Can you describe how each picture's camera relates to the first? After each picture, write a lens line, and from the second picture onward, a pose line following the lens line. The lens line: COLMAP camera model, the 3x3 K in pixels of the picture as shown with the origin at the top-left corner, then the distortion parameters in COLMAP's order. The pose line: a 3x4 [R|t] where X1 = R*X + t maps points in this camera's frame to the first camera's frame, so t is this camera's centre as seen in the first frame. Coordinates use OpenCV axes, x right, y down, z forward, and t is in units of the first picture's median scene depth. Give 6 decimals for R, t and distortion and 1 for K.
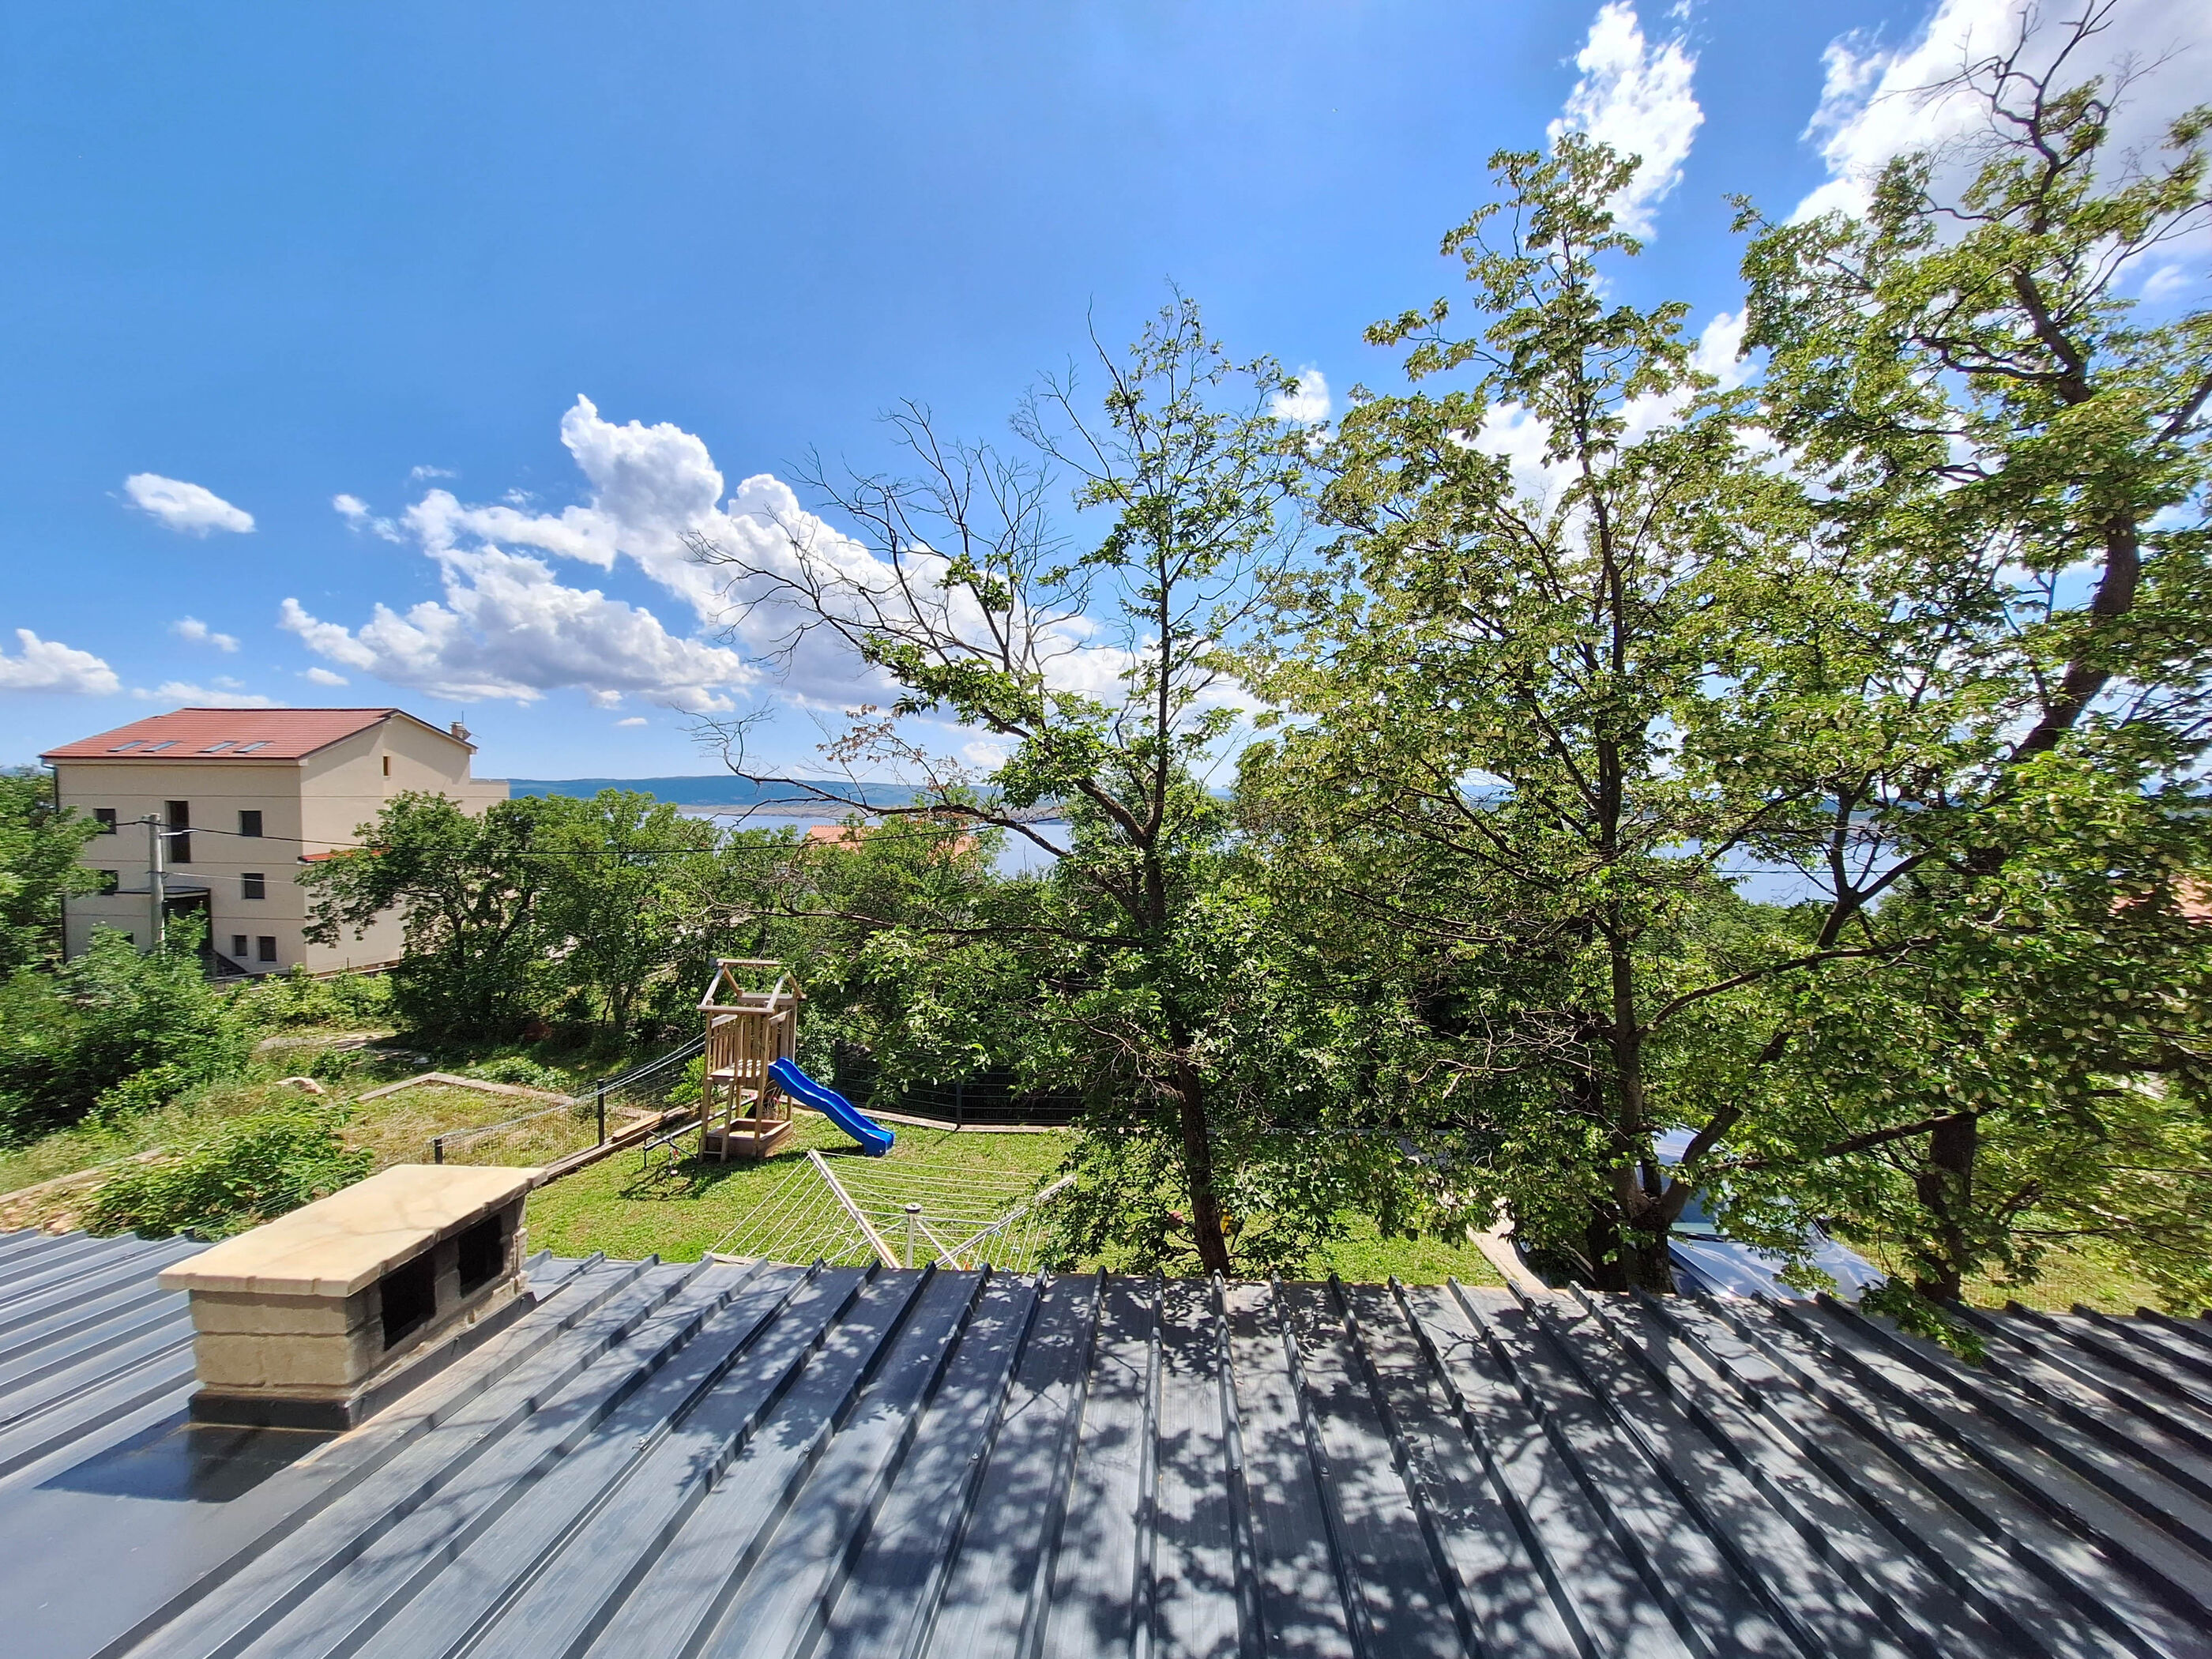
lens RADIAL K [[862.6, 0, 1129.6], [0, 862.6, 811.1], [0, 0, 1]] dist [0.000939, -0.000113]
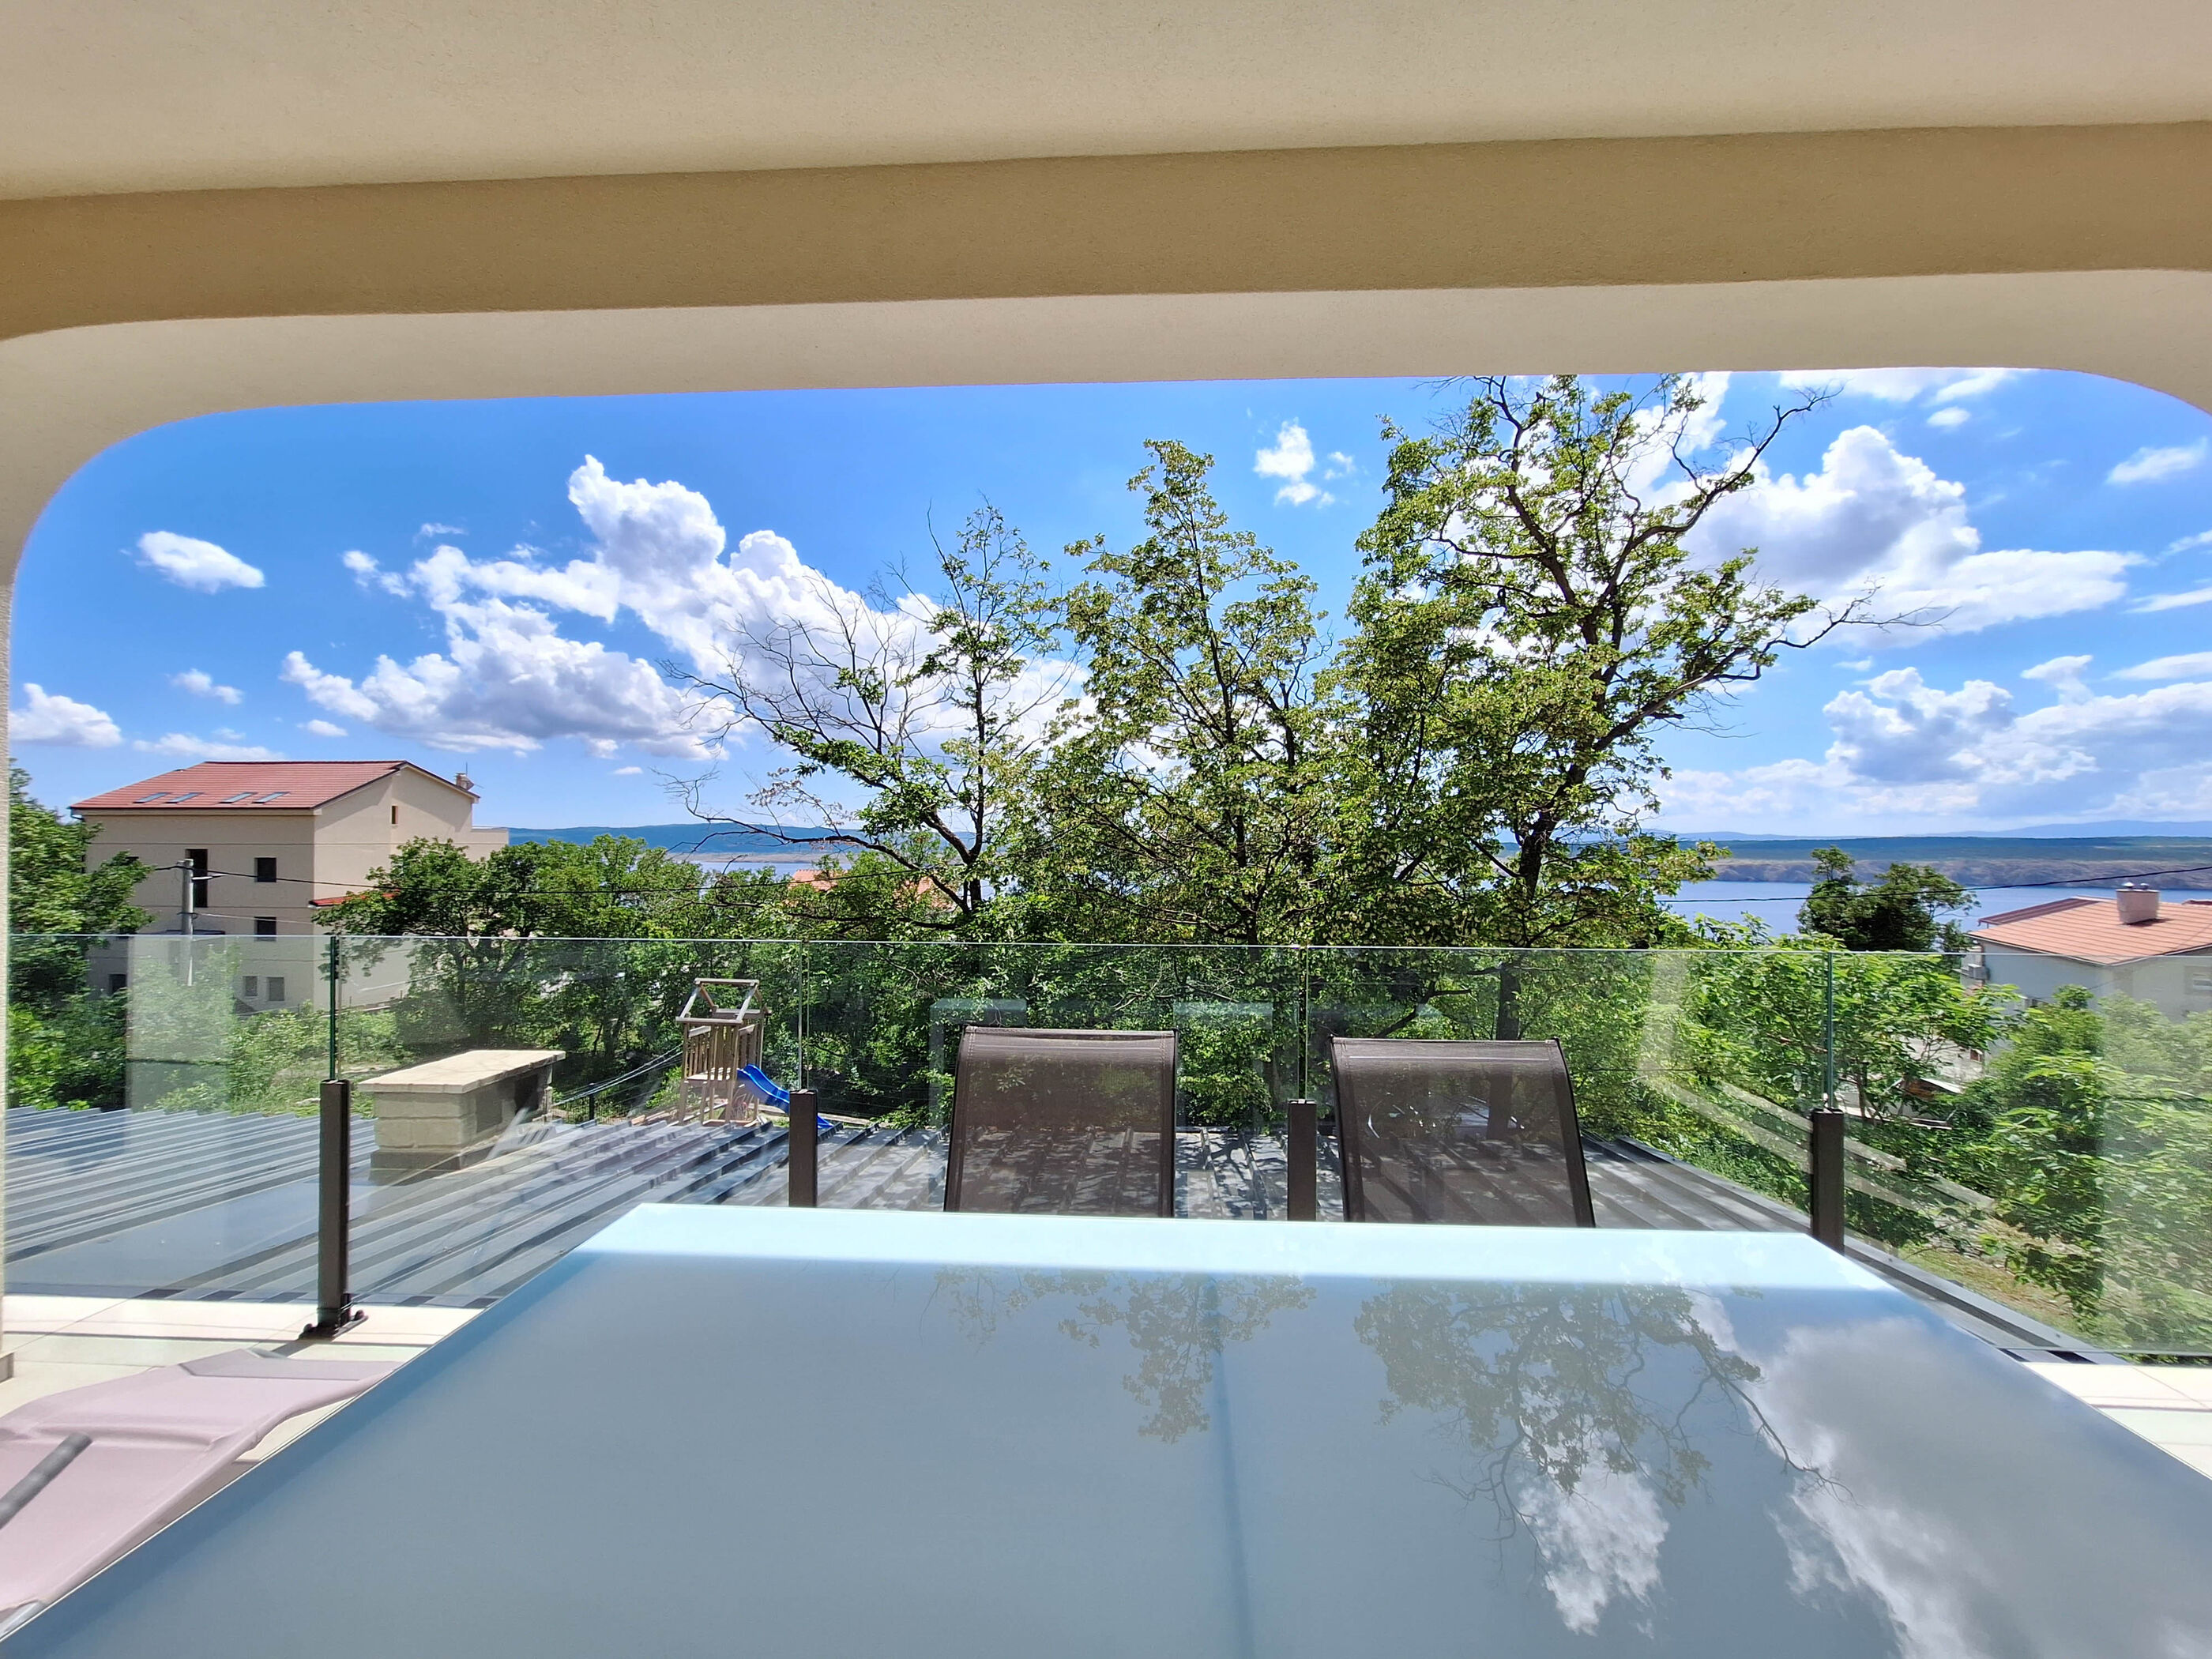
lens RADIAL K [[880.2, 0, 1151.0], [0, 880.2, 802.2], [0, 0, 1]] dist [-0.010363, 0.000532]
pose [[0.999856, -0.006667, 0.015626, 0.058935], [0.007626, 0.998040, -0.062121, 0.006853], [-0.015181, 0.062231, 0.997946, -0.100268]]
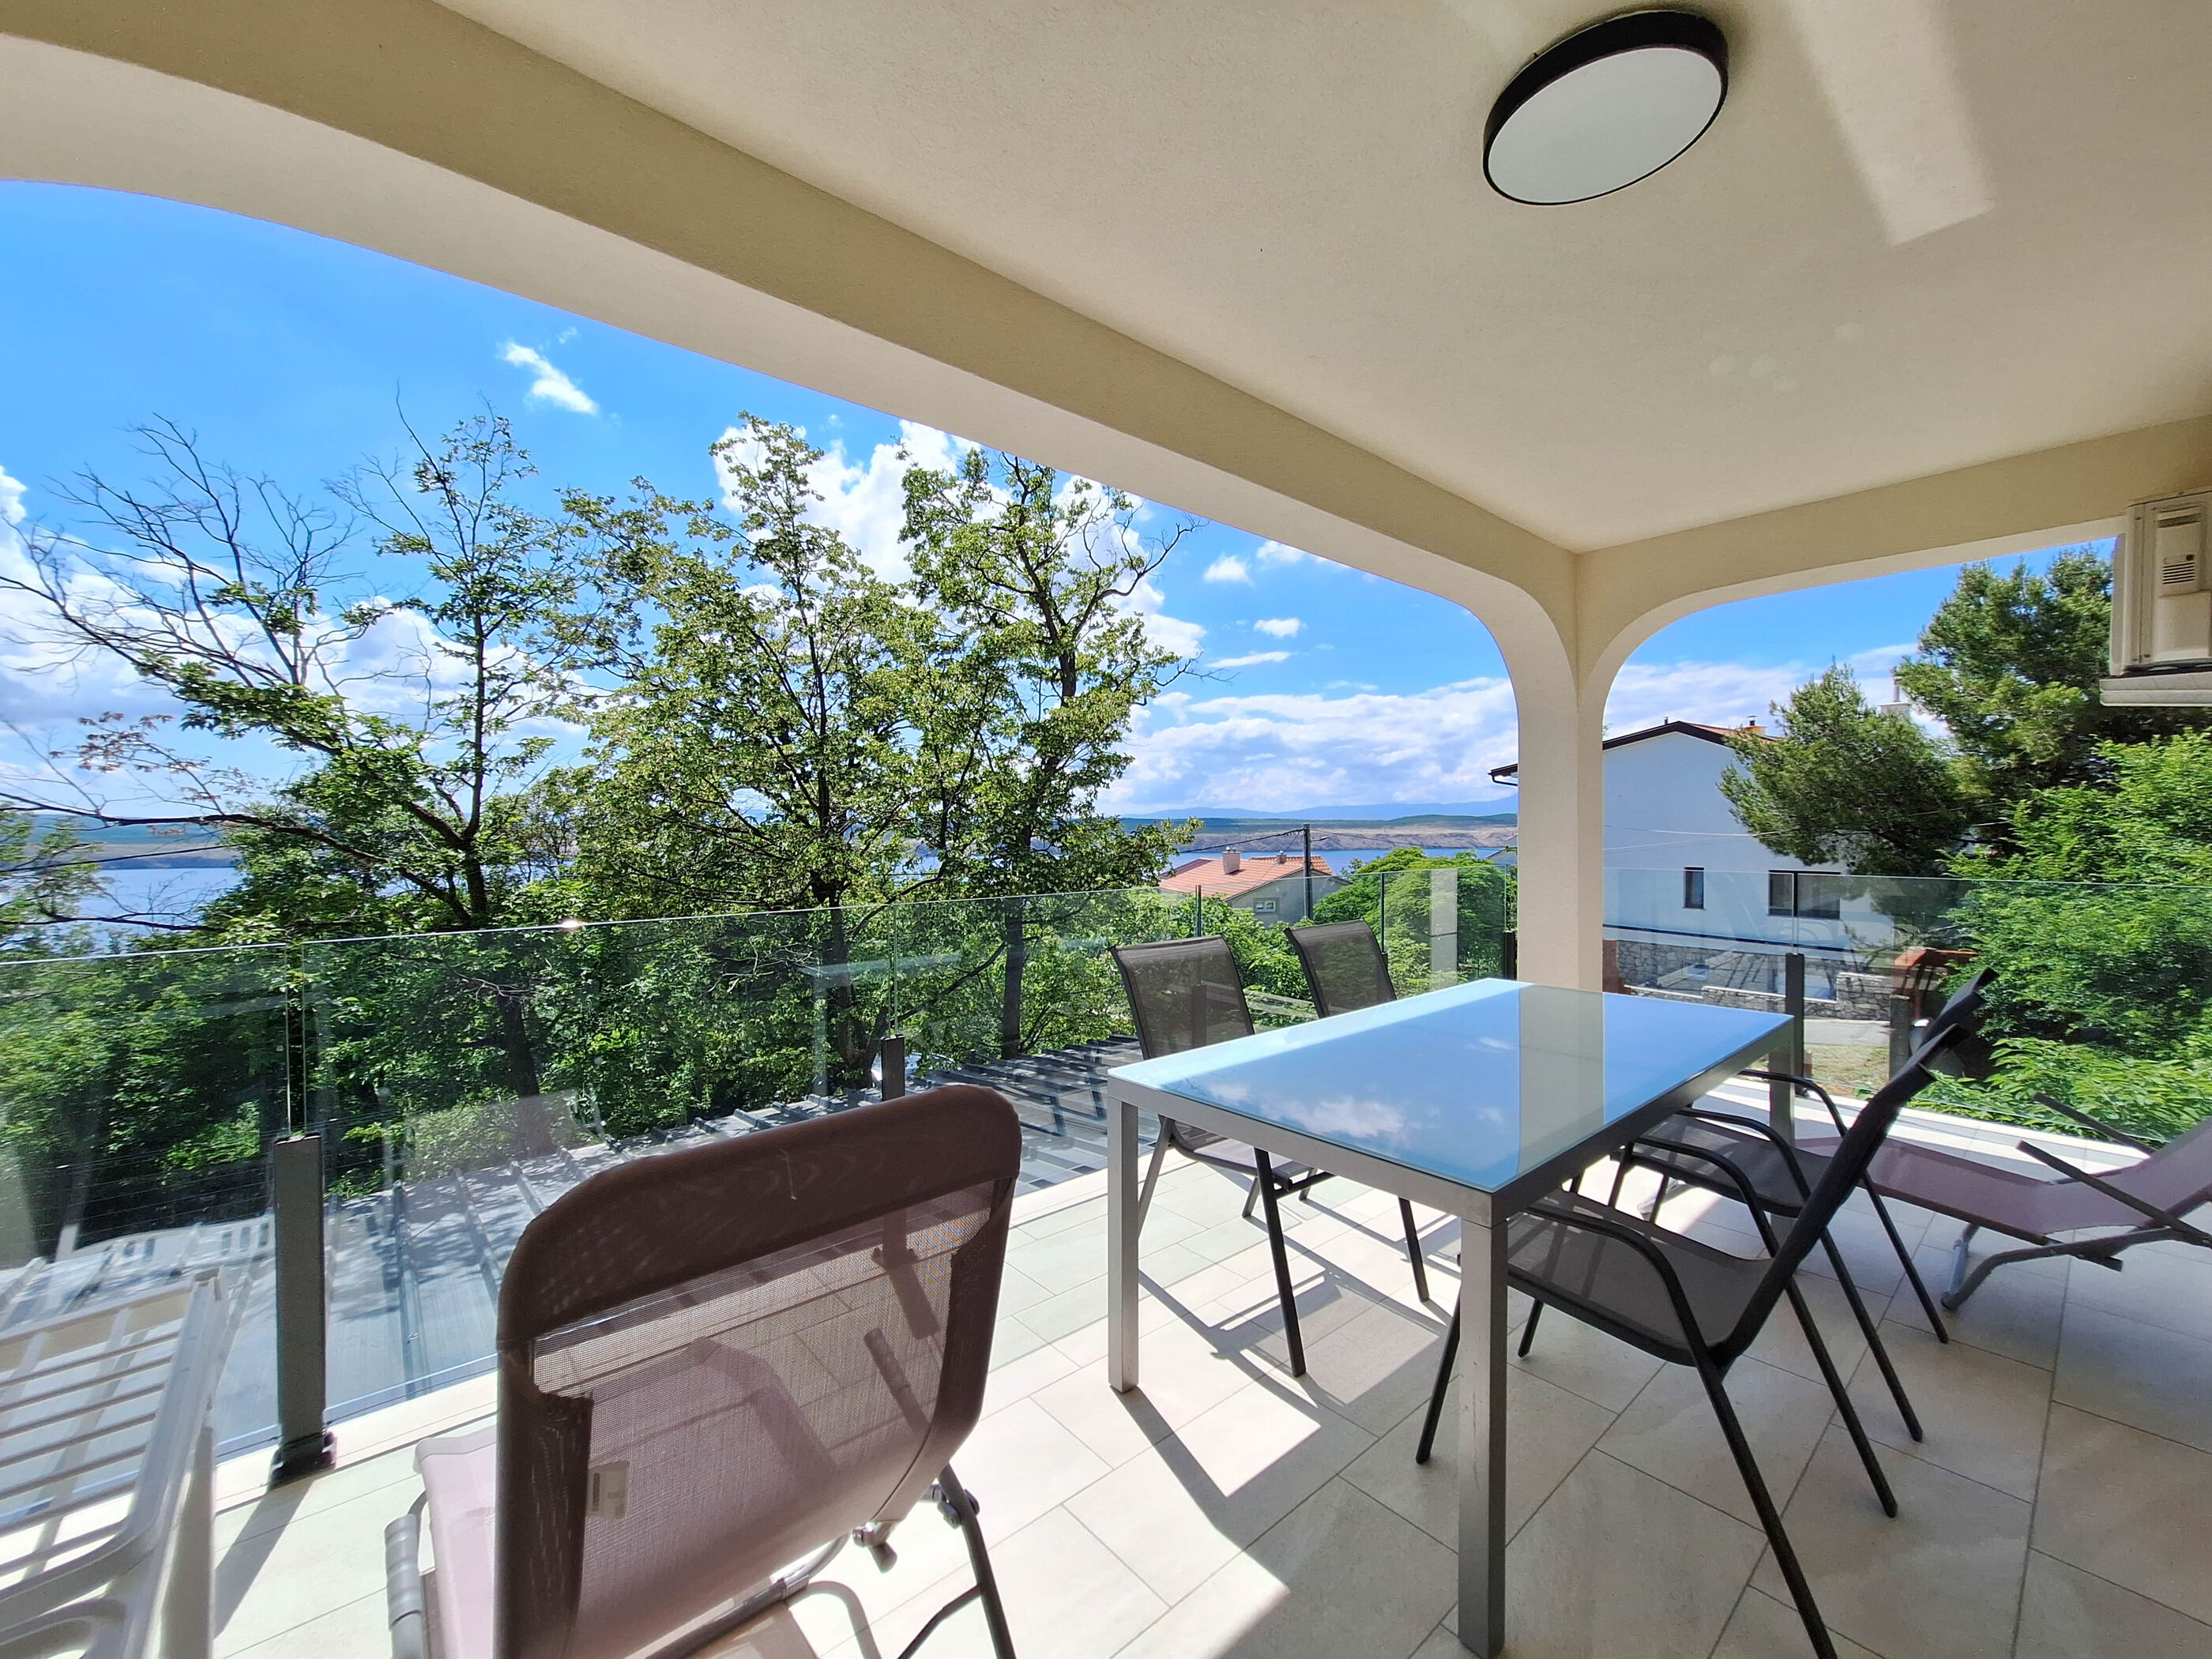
lens RADIAL K [[881.4, 0, 1115.1], [0, 881.4, 843.0], [0, 0, 1]] dist [-0.002341, 0.000570]
pose [[0.722359, -0.026829, 0.690997, -0.035914], [0.020523, 0.999639, 0.017358, 0.006271], [-0.691213, 0.001642, 0.722649, -0.105753]]
